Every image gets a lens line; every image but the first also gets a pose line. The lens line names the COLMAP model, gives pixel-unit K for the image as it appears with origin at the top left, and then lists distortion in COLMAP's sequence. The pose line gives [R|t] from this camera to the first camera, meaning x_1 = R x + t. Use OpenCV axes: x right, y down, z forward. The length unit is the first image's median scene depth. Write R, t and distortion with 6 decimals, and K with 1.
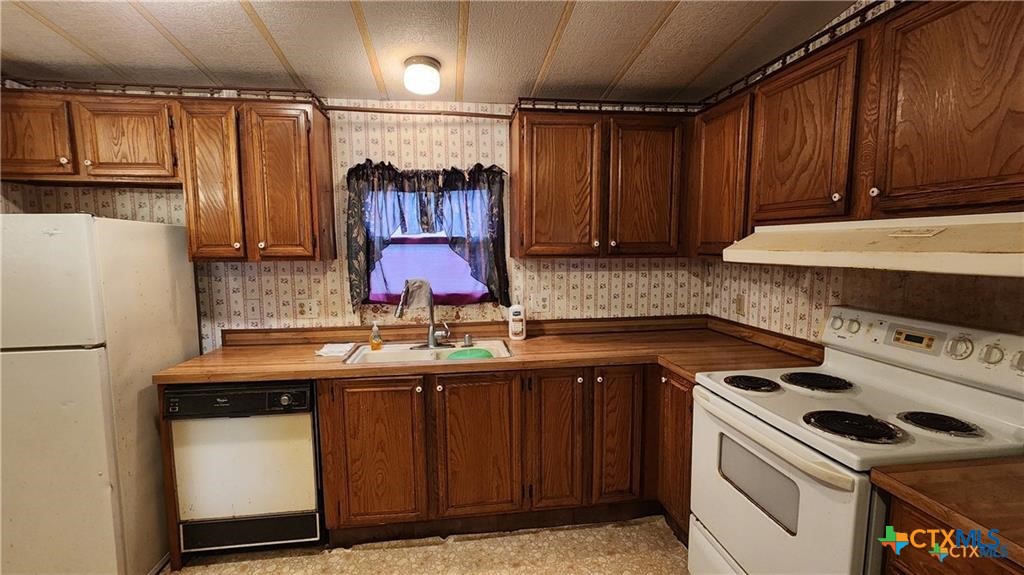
lens RADIAL K [[456.4, 0, 506.1], [0, 456.4, 291.2], [0, 0, 1]] dist [-0.001321, -0.000301]
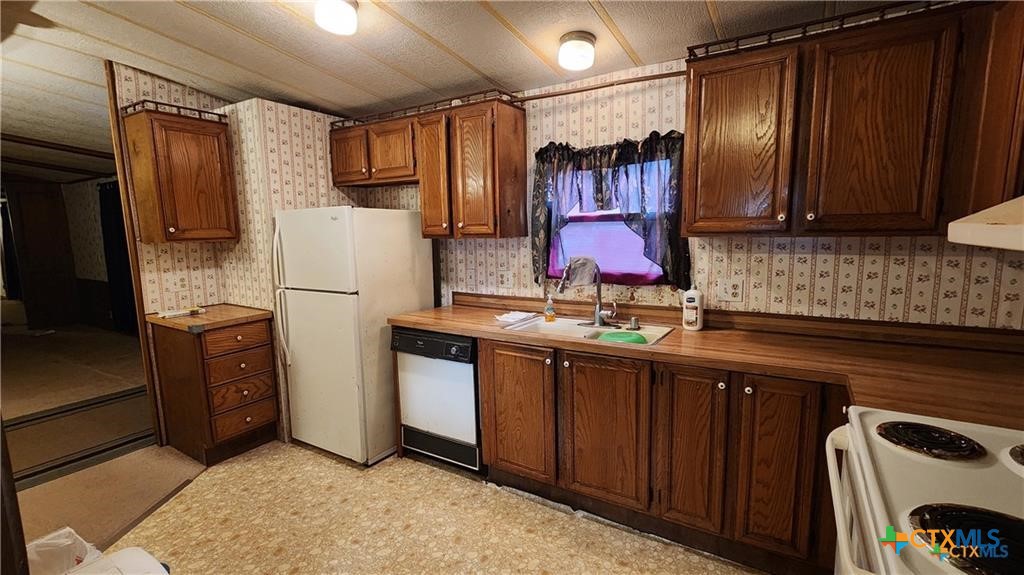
lens RADIAL K [[456.4, 0, 506.1], [0, 456.4, 291.2], [0, 0, 1]] dist [-0.001321, -0.000301]
pose [[0.768359, 0.079313, -0.635085, 0.320410], [-0.048839, 0.996664, 0.065381, -0.007956], [0.638153, -0.019220, 0.769670, 0.109150]]
